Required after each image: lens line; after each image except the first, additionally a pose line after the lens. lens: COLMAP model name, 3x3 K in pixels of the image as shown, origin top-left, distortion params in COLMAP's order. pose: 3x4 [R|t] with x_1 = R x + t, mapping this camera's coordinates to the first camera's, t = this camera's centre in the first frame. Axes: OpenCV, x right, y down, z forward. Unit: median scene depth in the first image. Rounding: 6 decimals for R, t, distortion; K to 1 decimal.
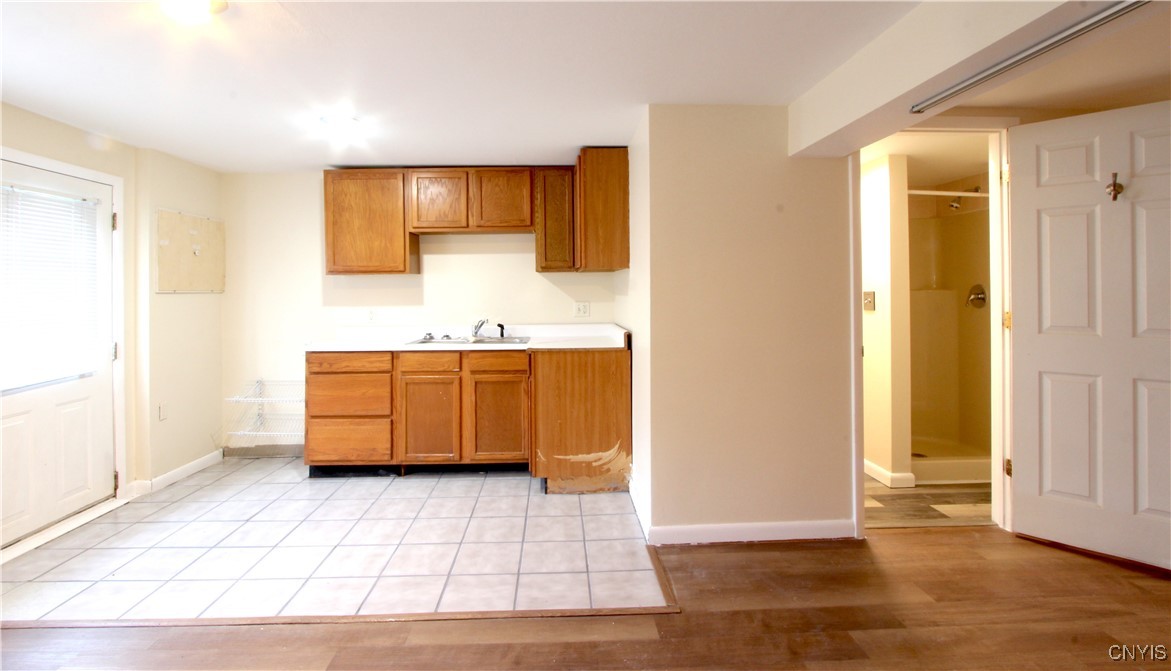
lens RADIAL K [[537.0, 0, 577.8], [0, 537.0, 290.8], [0, 0, 1]] dist [-0.011631, 0.000697]
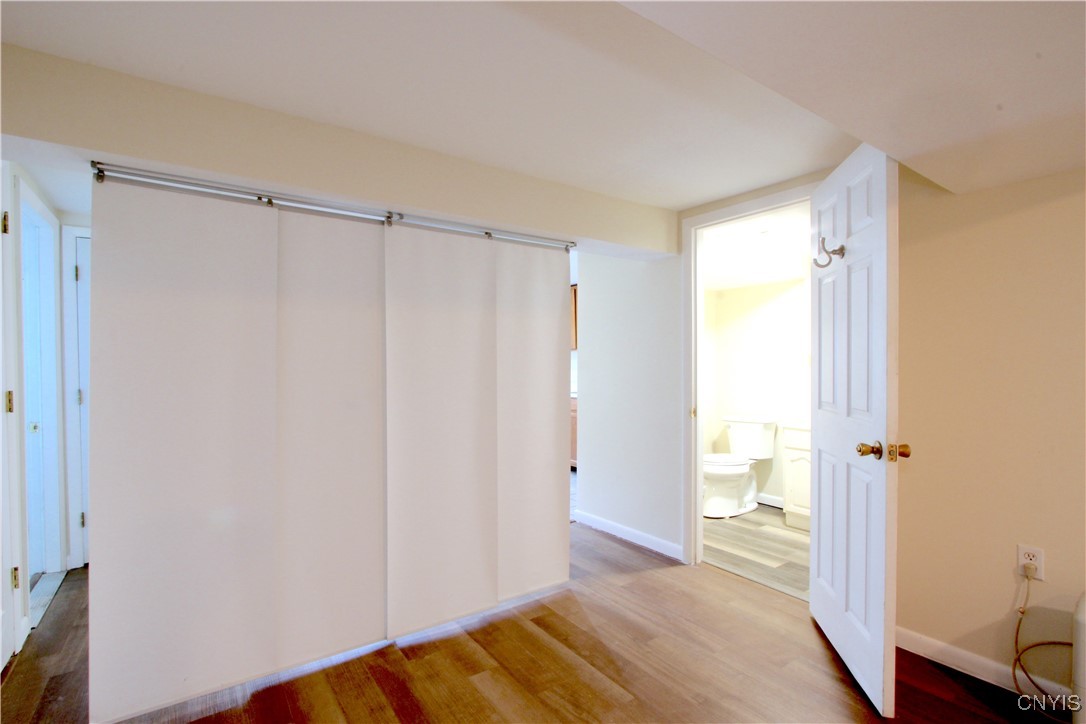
lens RADIAL K [[510.3, 0, 539.3], [0, 510.3, 370.4], [0, 0, 1]] dist [0.001620, 0.000074]
pose [[0.545931, 0.016797, -0.837662, 1.120540], [0.002509, 0.999762, 0.021683, -0.005353], [0.837827, -0.013940, 0.545758, 0.071365]]
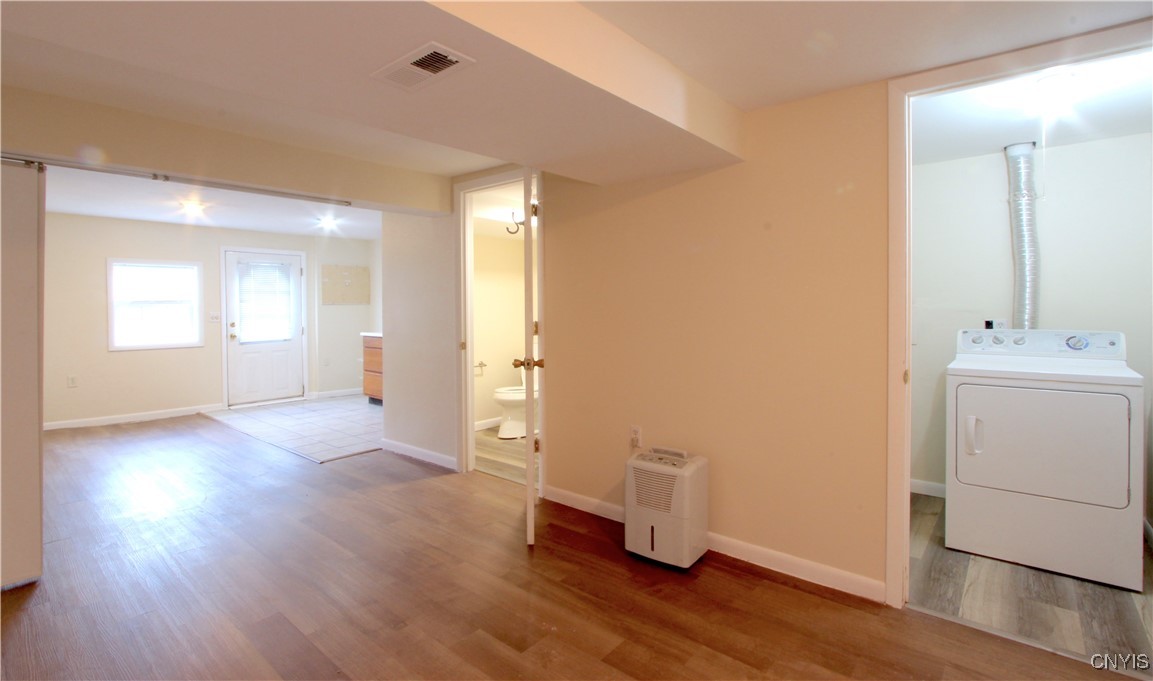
lens RADIAL K [[540.7, 0, 557.8], [0, 540.7, 317.7], [0, 0, 1]] dist [-0.010801, -0.000973]
pose [[0.729546, 0.017802, -0.683701, 1.469085], [0.002258, 0.999593, 0.028436, -0.002306], [0.683929, -0.022289, 0.729208, 0.094361]]
